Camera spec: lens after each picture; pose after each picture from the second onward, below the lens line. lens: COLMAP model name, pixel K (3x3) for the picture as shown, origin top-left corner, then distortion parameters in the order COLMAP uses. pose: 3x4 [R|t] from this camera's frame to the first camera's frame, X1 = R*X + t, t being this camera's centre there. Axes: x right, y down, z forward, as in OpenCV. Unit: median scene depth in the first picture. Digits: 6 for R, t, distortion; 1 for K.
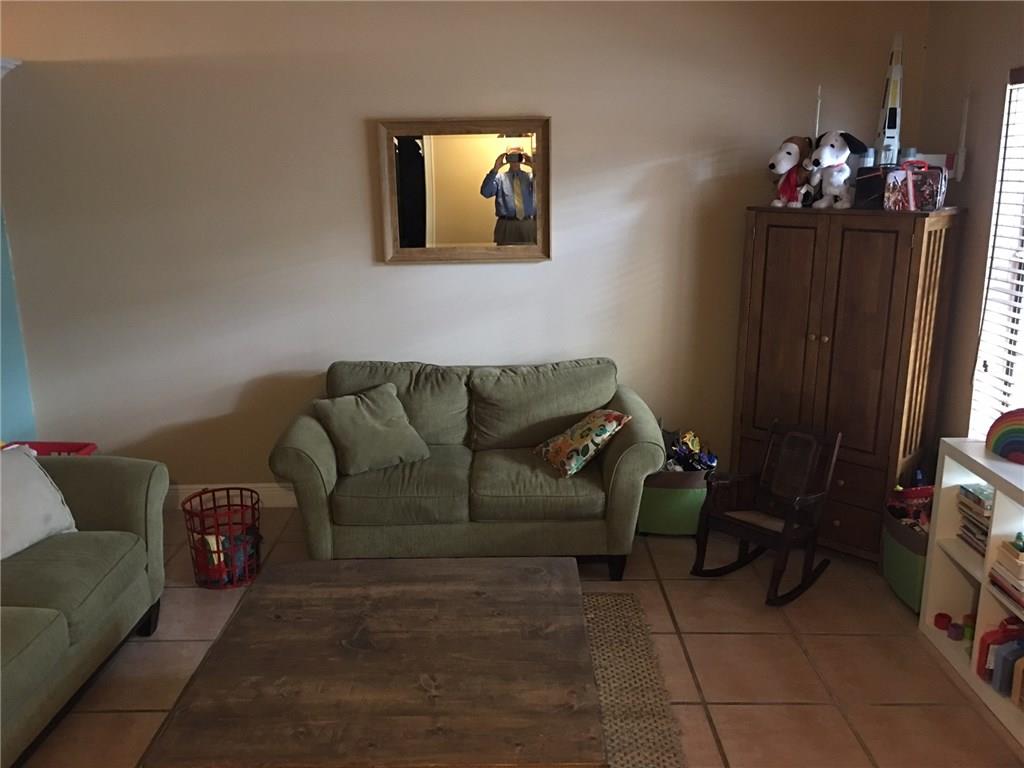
lens RADIAL K [[862.2, 0, 515.0], [0, 862.2, 386.4], [0, 0, 1]] dist [0.037637, -0.040918]
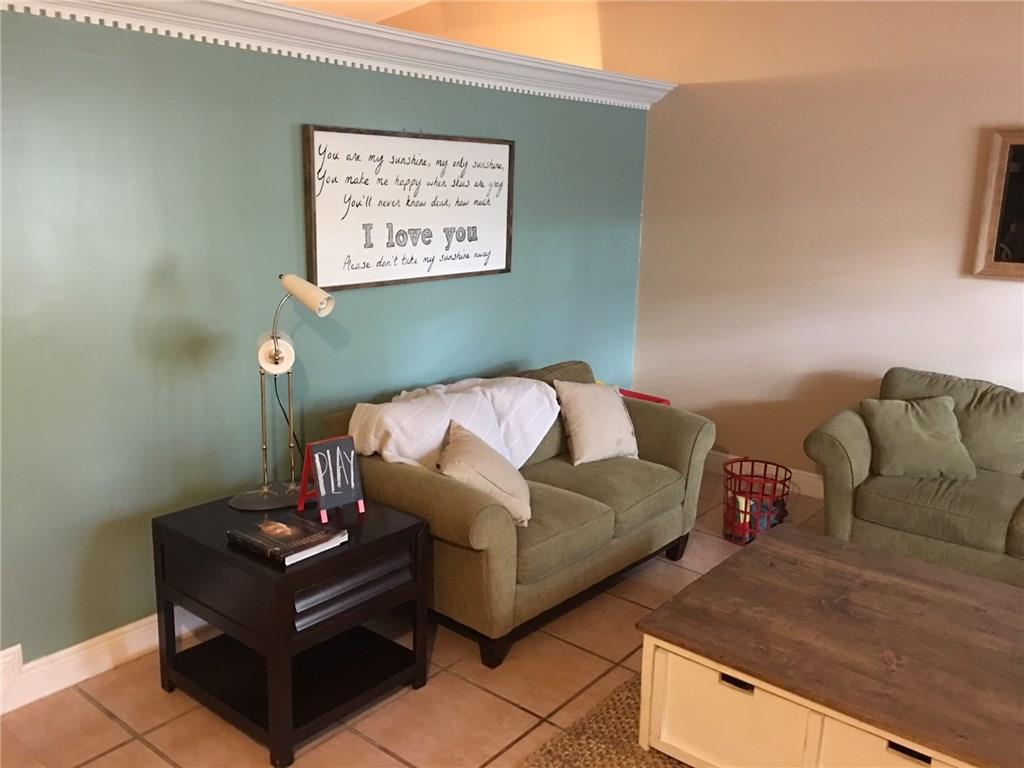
lens RADIAL K [[862.2, 0, 510.1], [0, 862.2, 383.4], [0, 0, 1]] dist [0.037637, -0.040918]
pose [[0.771750, 0.171984, -0.612228, 0.079605], [-0.183229, 0.982044, 0.044900, 0.031794], [0.608957, 0.077526, 0.789405, -0.084056]]
